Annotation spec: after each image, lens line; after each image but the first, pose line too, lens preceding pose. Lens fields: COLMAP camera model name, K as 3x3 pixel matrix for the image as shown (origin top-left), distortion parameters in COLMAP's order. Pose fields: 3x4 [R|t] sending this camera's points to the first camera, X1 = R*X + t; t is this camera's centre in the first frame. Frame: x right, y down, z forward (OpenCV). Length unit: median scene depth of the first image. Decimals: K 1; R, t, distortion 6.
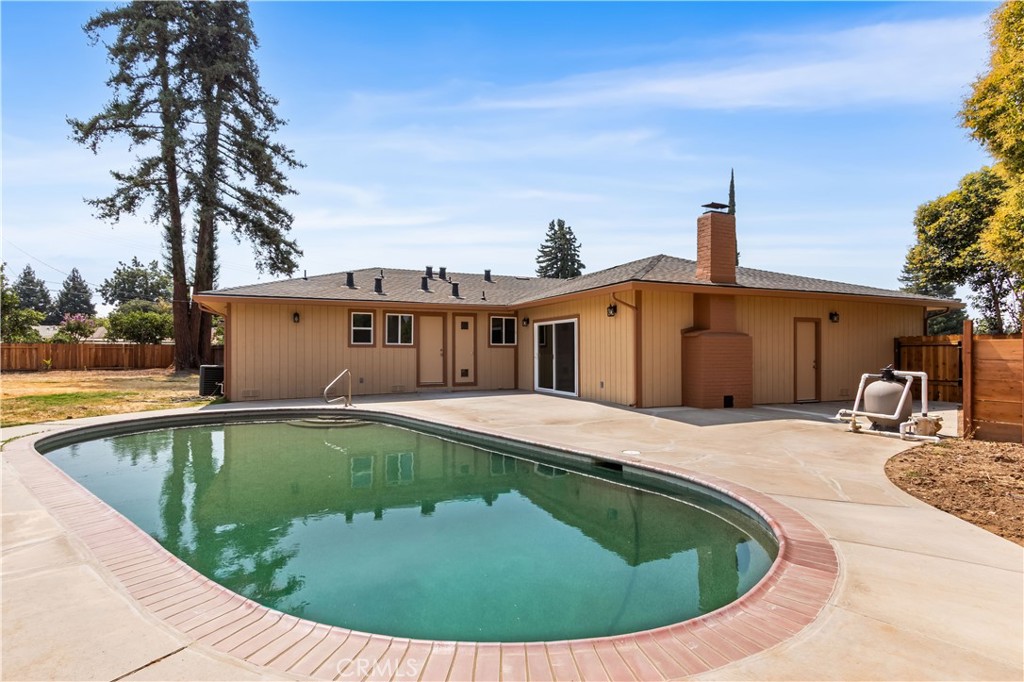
lens RADIAL K [[500.0, 0, 511.8], [0, 500.0, 350.8], [0, 0, 1]] dist [0.004483, 0.000457]
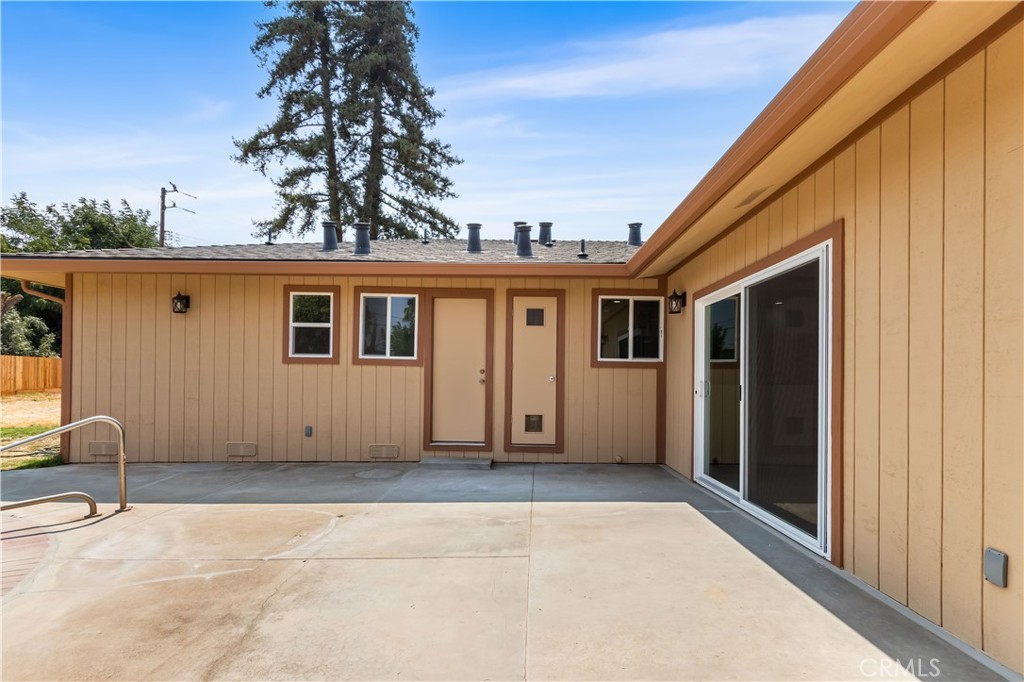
lens RADIAL K [[502.0, 0, 512.8], [0, 502.0, 380.6], [0, 0, 1]] dist [0.005472, 0.000290]
pose [[0.907678, 0.013499, -0.419451, 0.073644], [-0.012627, 0.999908, 0.004854, 0.004202], [0.419478, 0.000891, 0.907765, 0.561483]]
